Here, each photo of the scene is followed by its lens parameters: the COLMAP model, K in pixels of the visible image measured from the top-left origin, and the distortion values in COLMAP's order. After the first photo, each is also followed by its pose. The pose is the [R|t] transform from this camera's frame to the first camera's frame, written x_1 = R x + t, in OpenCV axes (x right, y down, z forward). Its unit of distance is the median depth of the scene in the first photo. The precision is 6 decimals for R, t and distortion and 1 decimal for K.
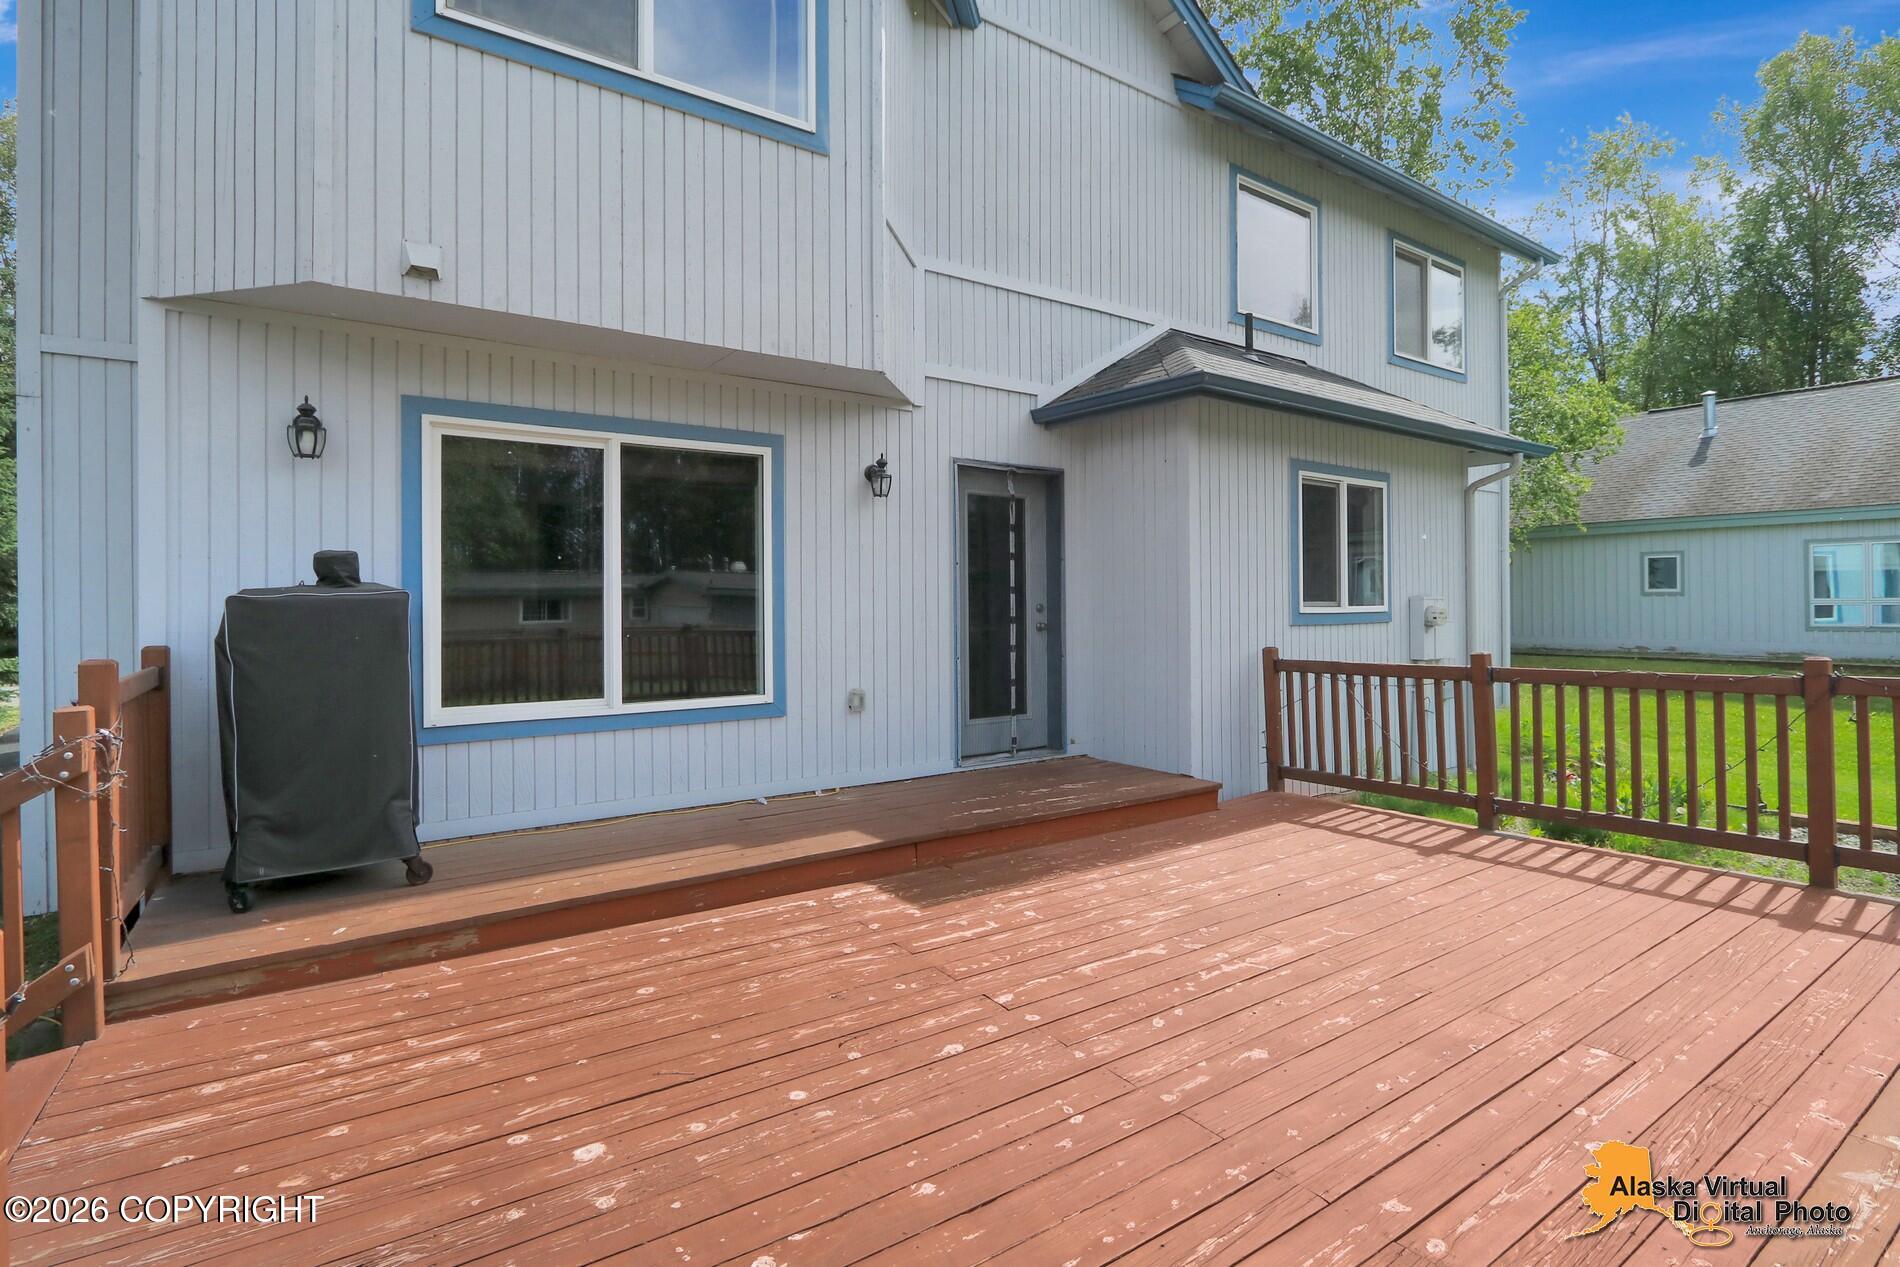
lens RADIAL K [[909.0, 0, 945.7], [0, 909.0, 603.2], [0, 0, 1]] dist [-0.019875, 0.001312]
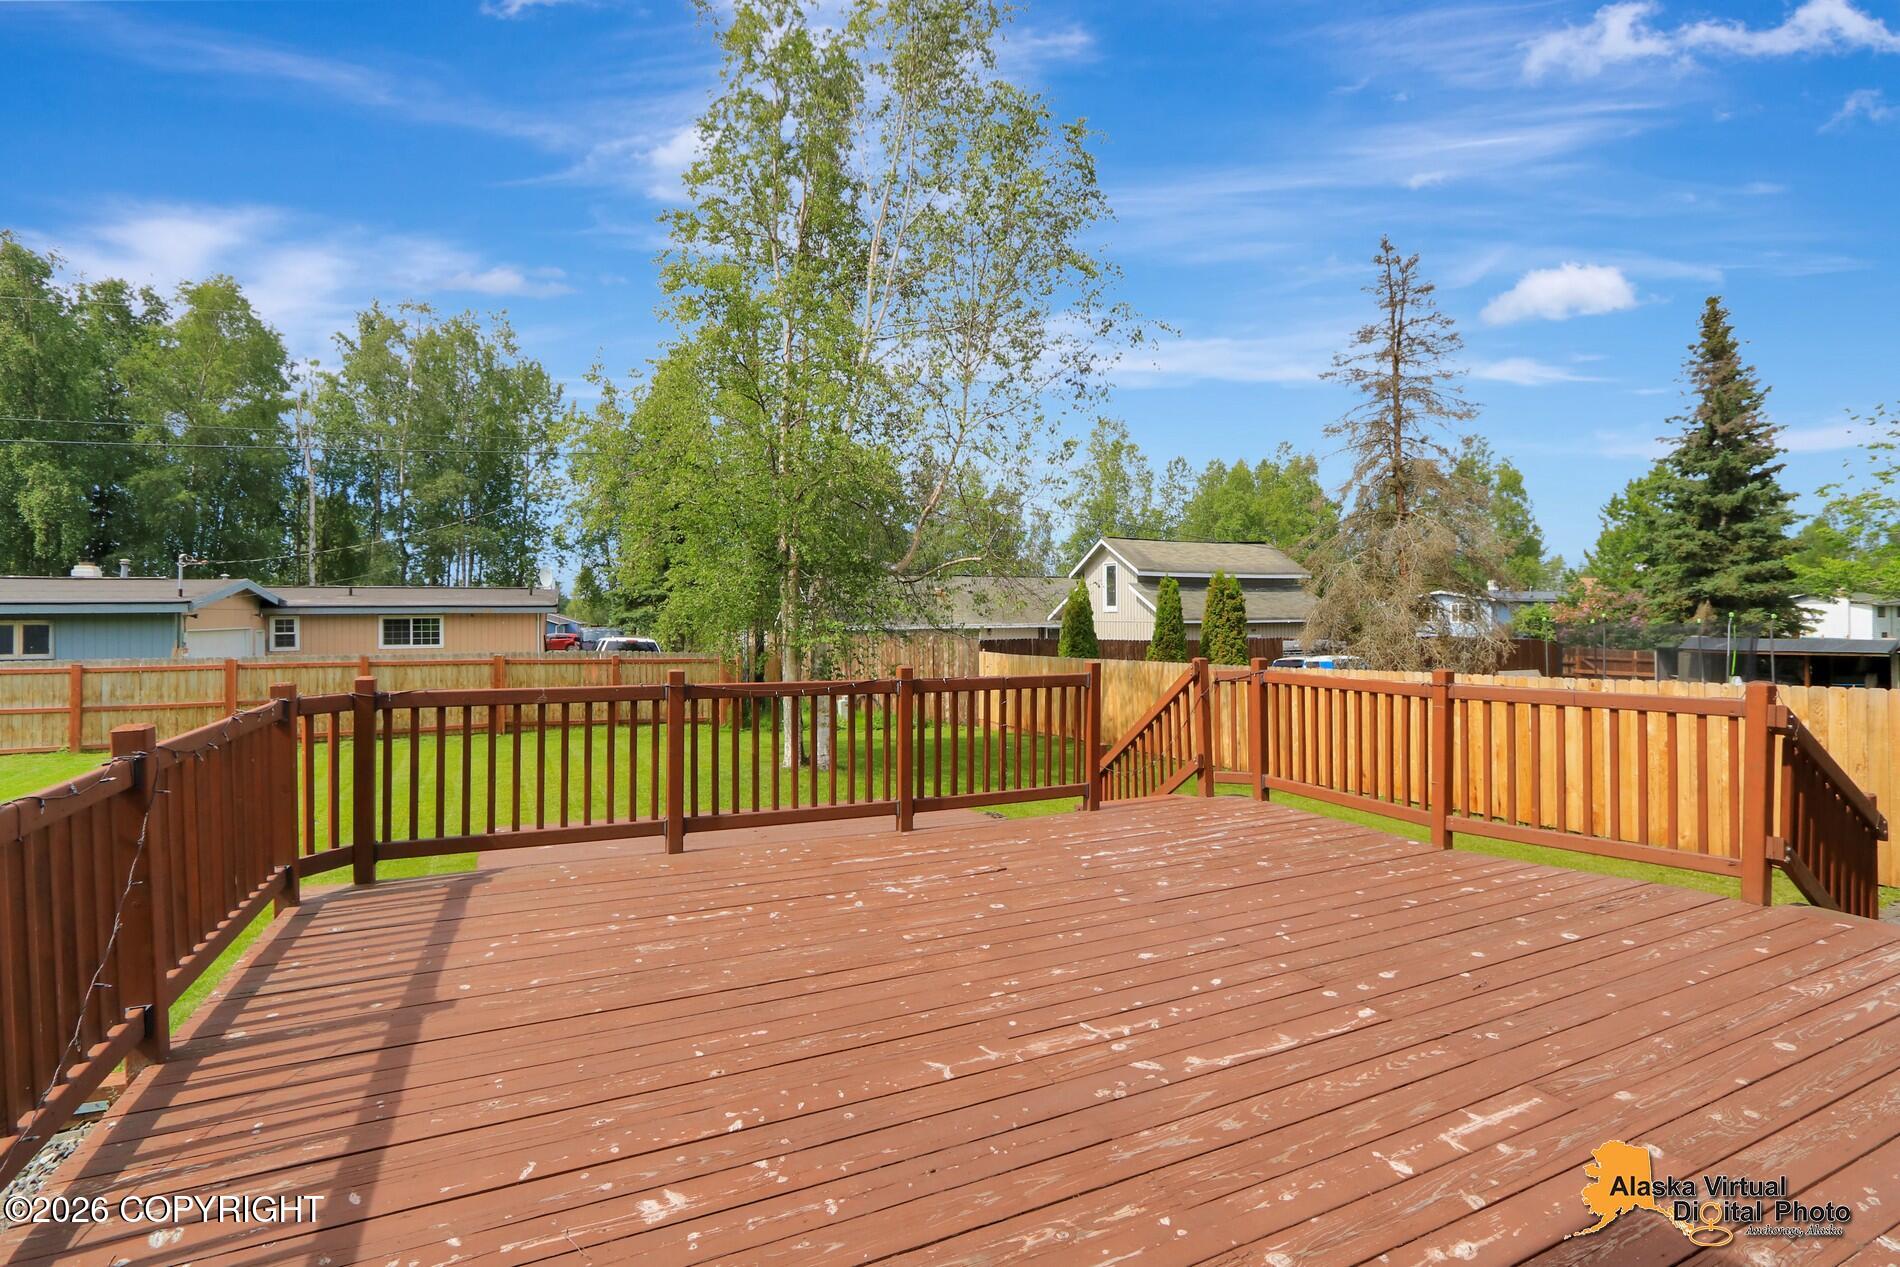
lens RADIAL K [[909.0, 0, 942.6], [0, 909.0, 616.2], [0, 0, 1]] dist [-0.019875, 0.001312]
pose [[-0.986727, 0.017771, 0.161412, 0.288588], [0.016733, 0.999830, -0.007787, -0.007480], [-0.161523, -0.004982, -0.986856, 1.654099]]
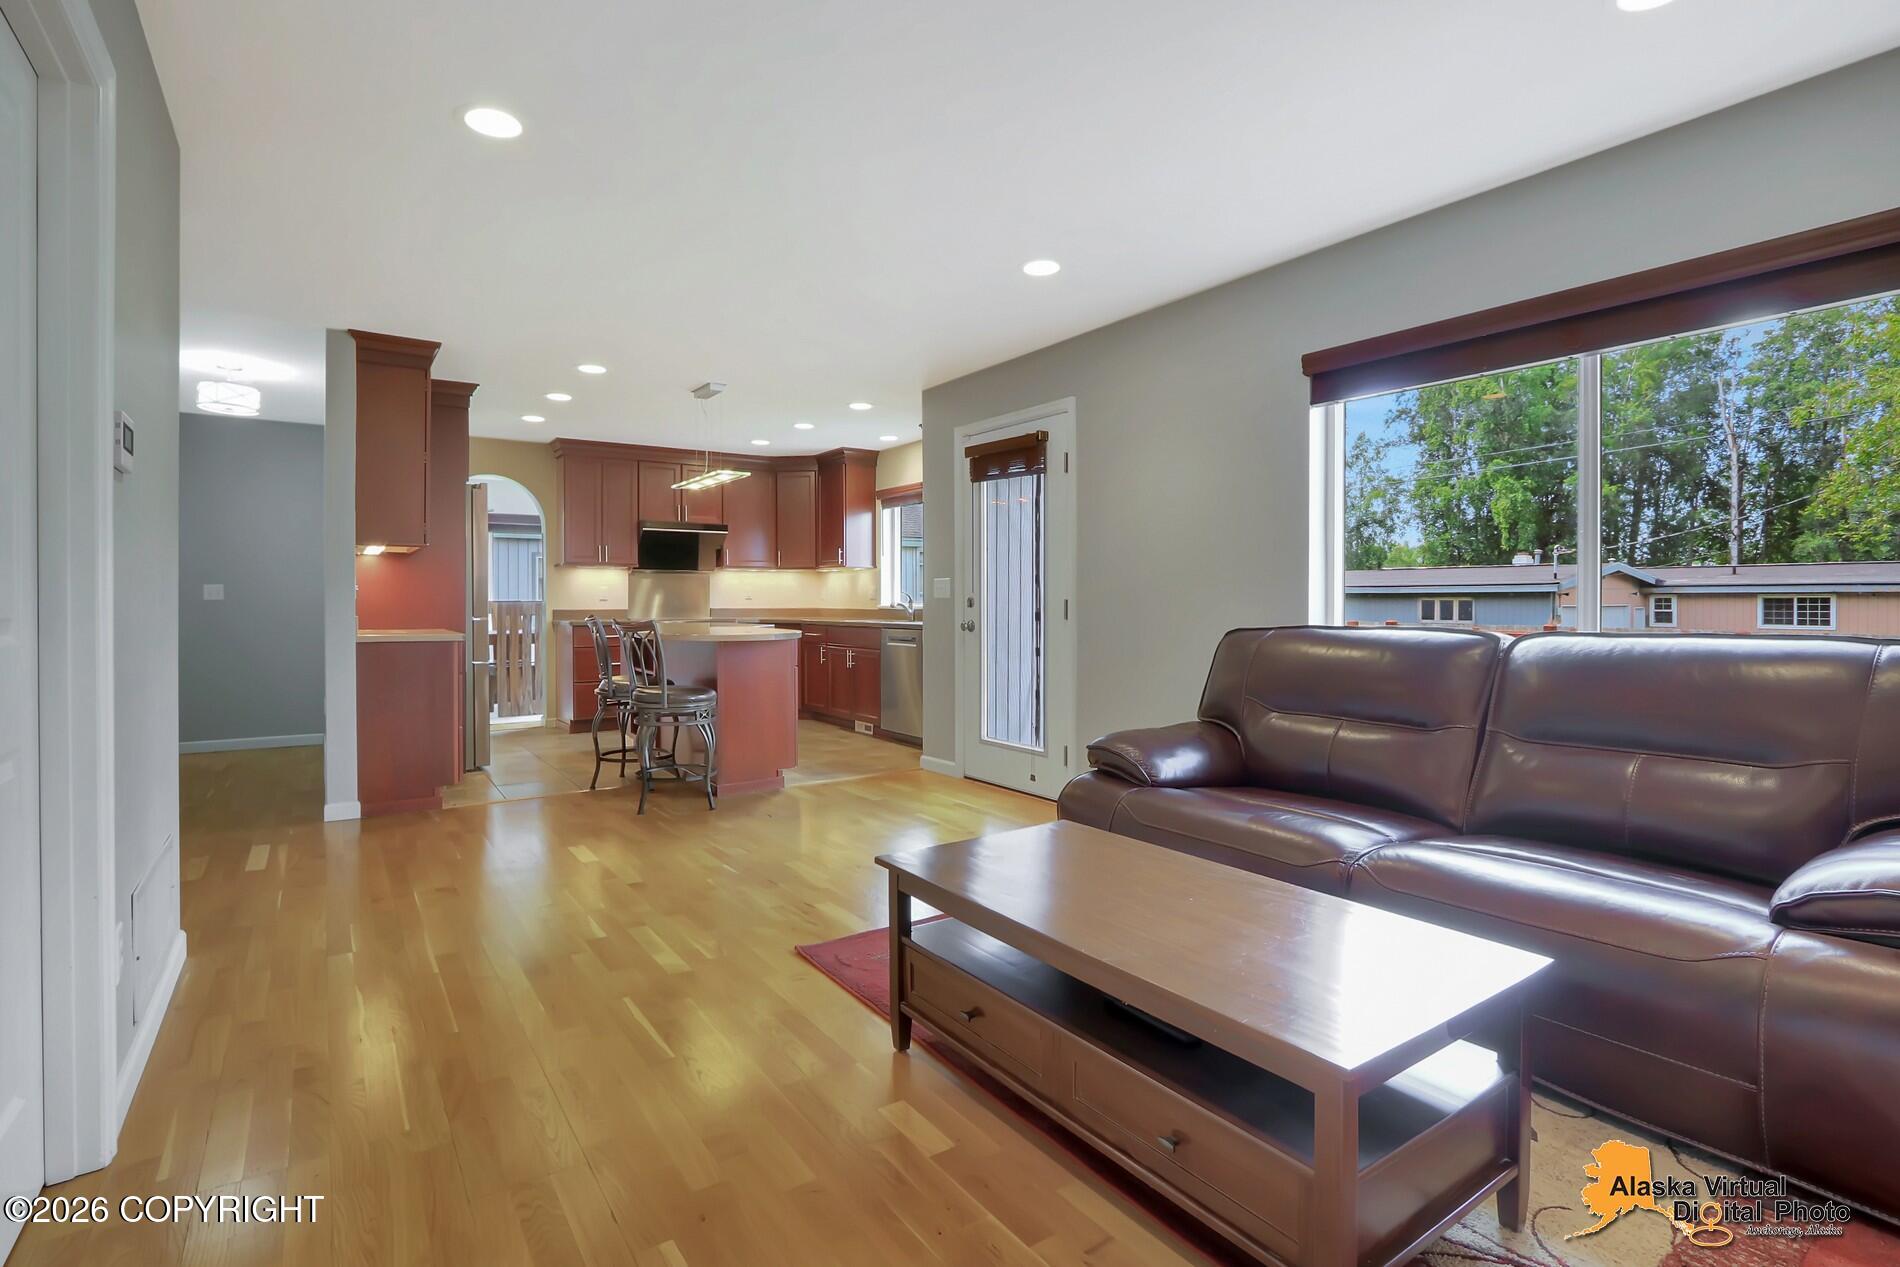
lens RADIAL K [[909.0, 0, 951.1], [0, 909.0, 615.3], [0, 0, 1]] dist [-0.019875, 0.001312]
pose [[-0.024071, -0.005172, 0.999697, -1.160480], [-0.006930, 0.999963, 0.005007, 0.033199], [-0.999686, -0.006808, -0.024106, 1.842554]]
